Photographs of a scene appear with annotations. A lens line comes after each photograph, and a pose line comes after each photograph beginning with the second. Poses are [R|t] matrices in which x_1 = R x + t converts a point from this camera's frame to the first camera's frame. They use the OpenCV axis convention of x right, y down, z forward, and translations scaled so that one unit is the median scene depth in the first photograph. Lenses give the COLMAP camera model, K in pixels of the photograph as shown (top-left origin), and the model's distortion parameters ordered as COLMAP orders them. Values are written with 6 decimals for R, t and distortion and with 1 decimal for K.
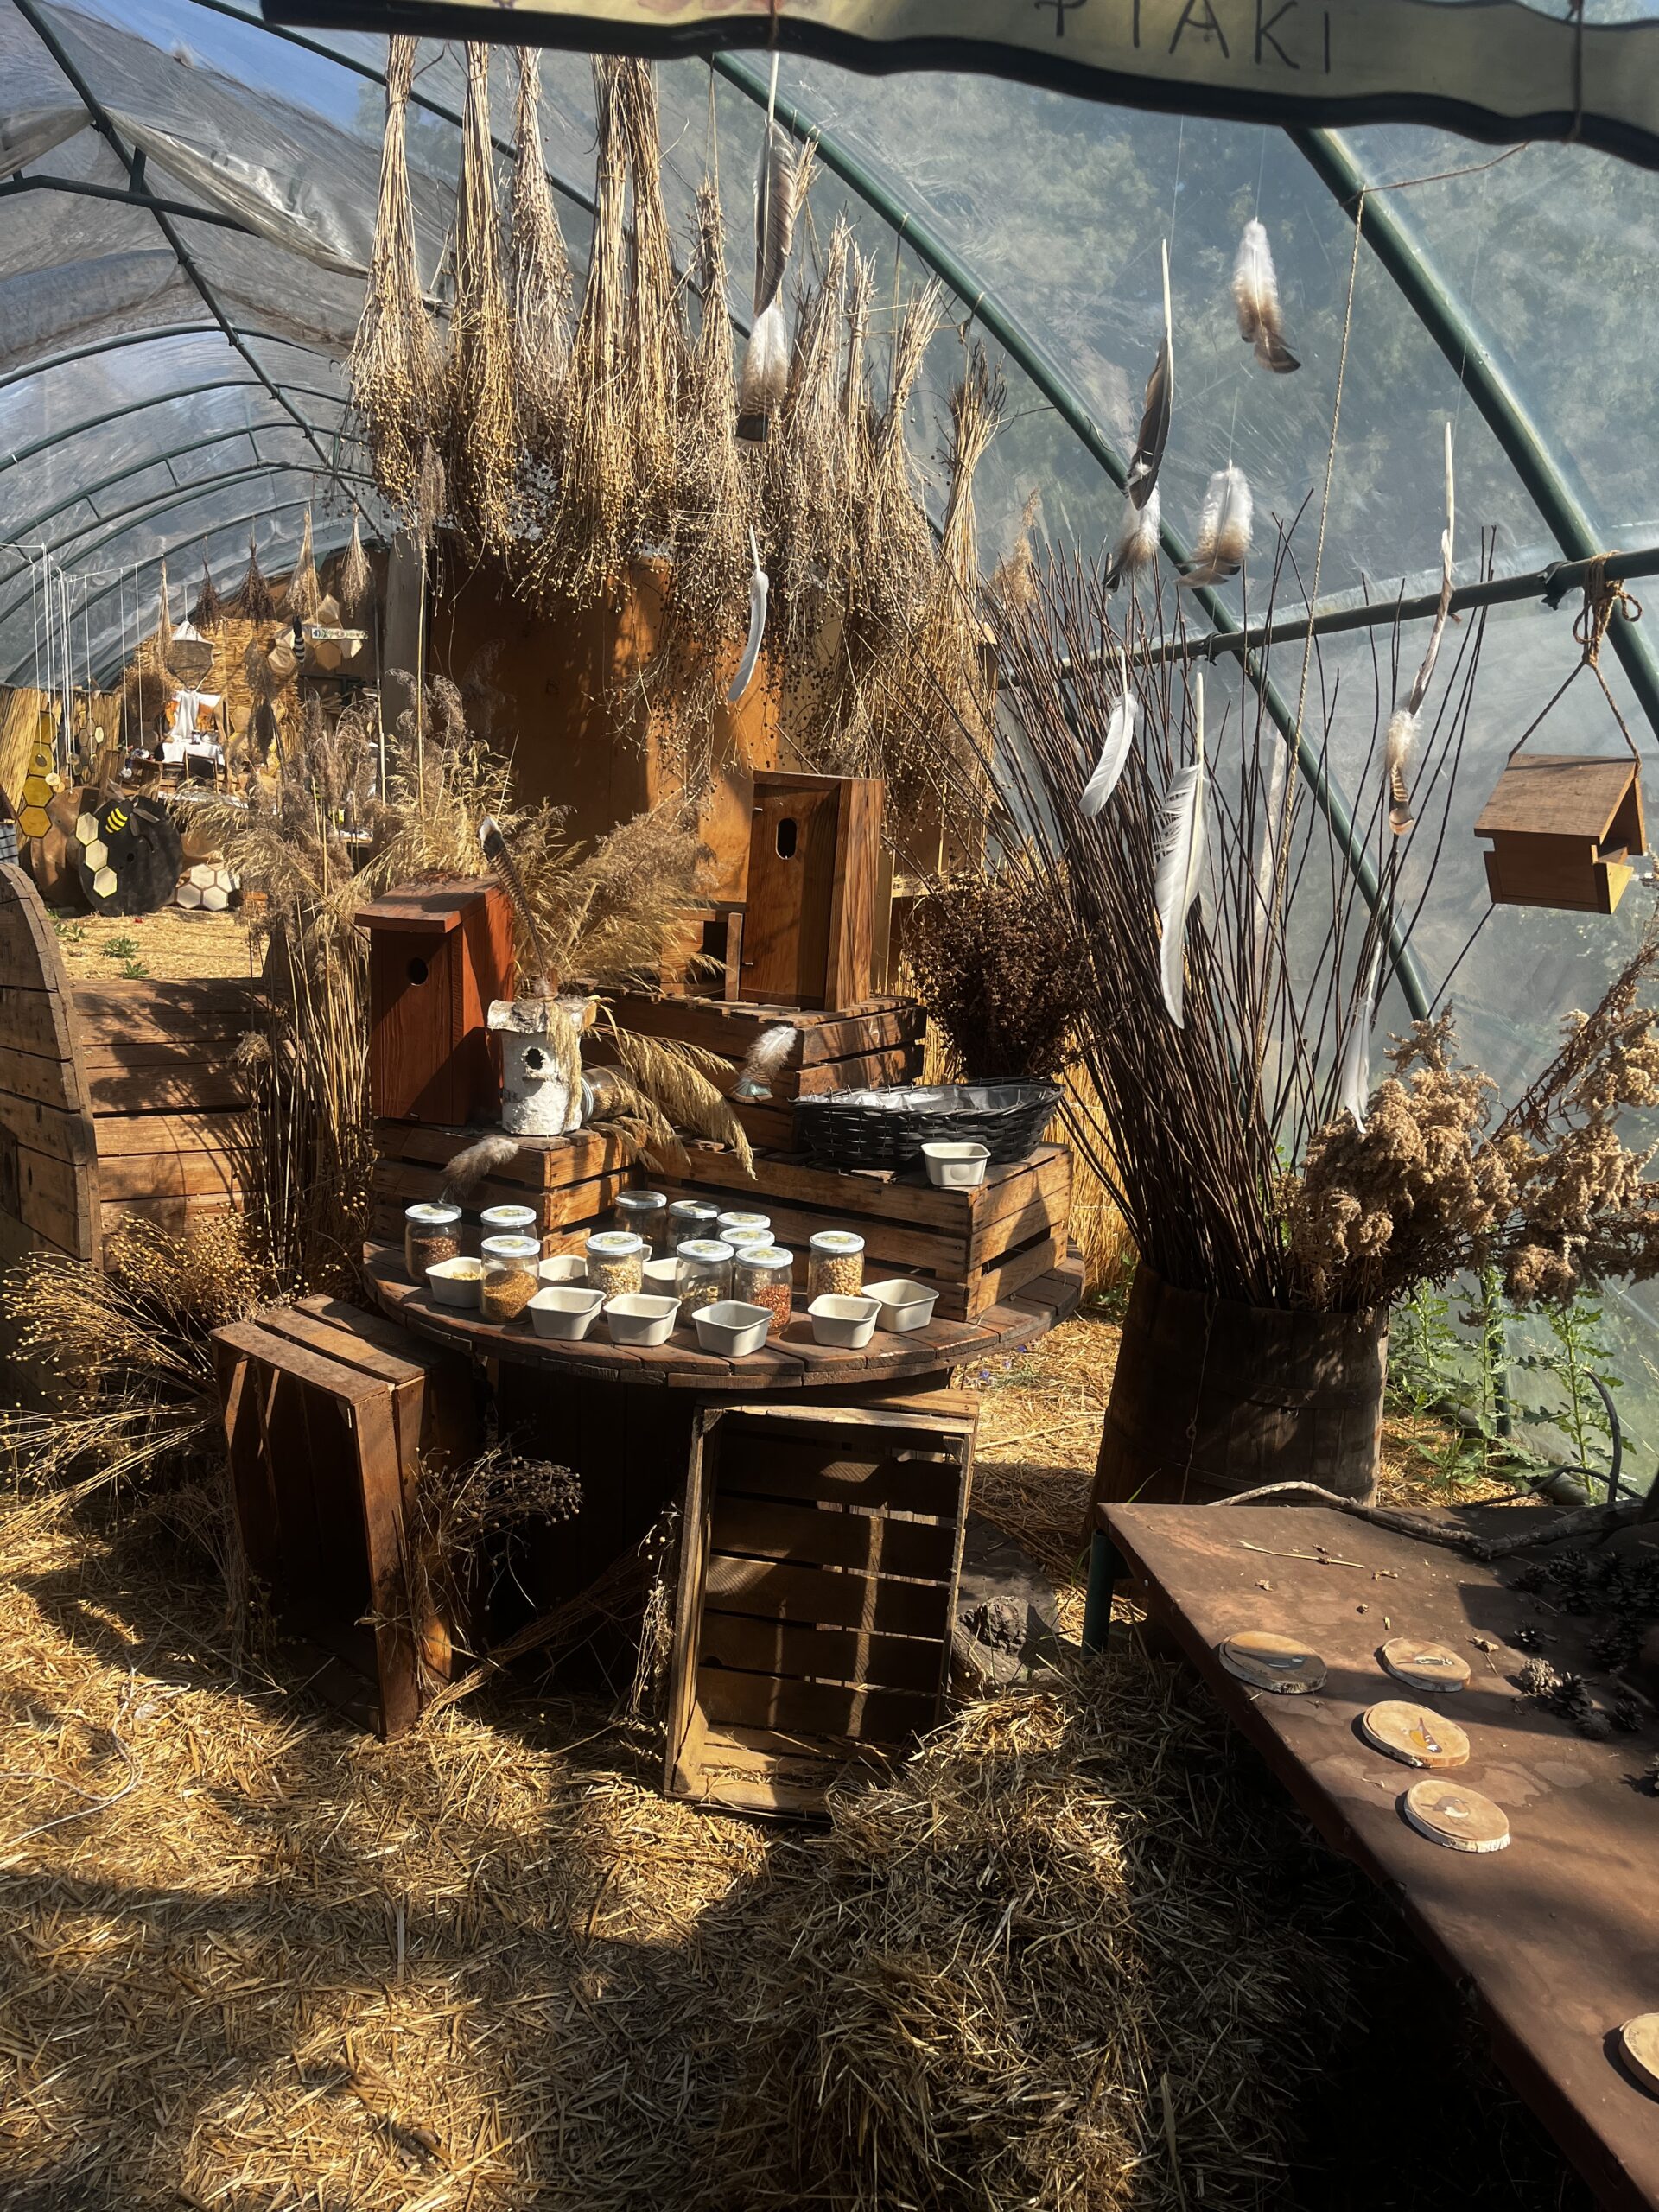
lens RADIAL K [[1695.1, 0, 830.4], [0, 1695.1, 1109.0], [0, 0, 1]] dist [0.041155, -0.036466]
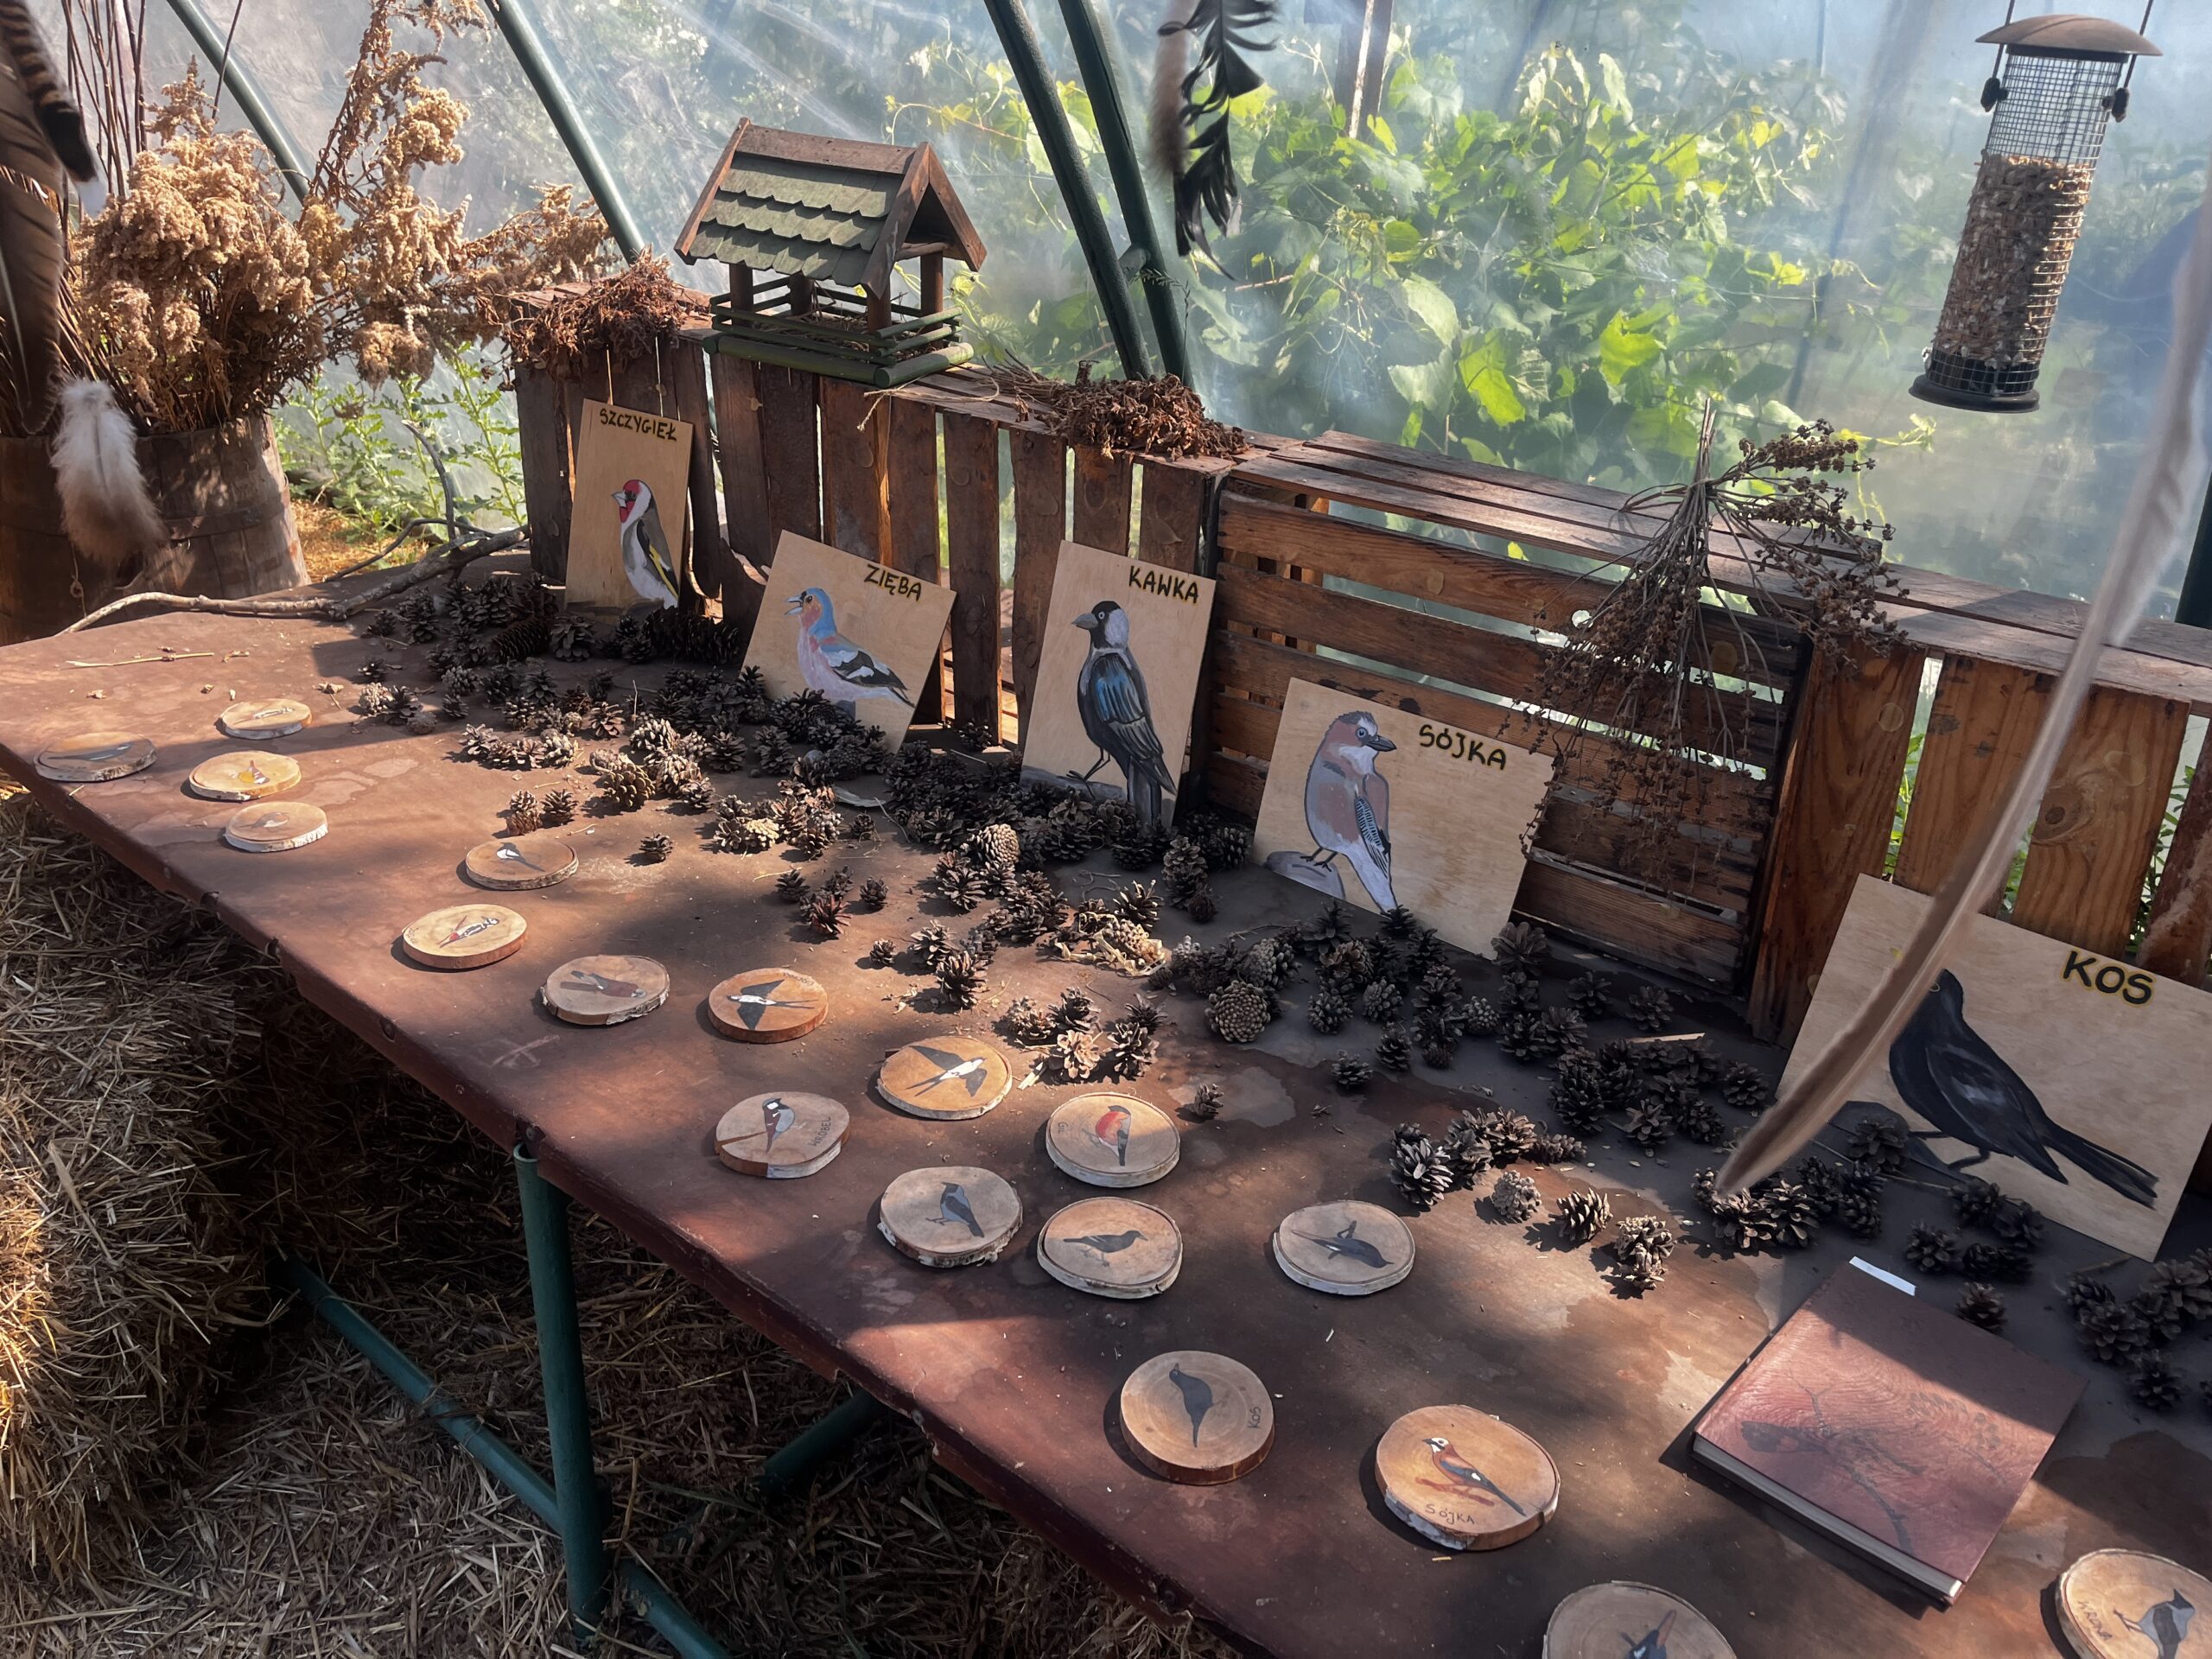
lens RADIAL K [[1695.1, 0, 1112.5], [0, 1695.1, 820.4], [0, 0, 1]] dist [0.041155, -0.036466]
pose [[0.772747, -0.311630, 0.552946, 0.125195], [0.124276, 0.928596, 0.349663, 0.067845], [-0.622429, -0.201483, 0.756298, -0.107245]]
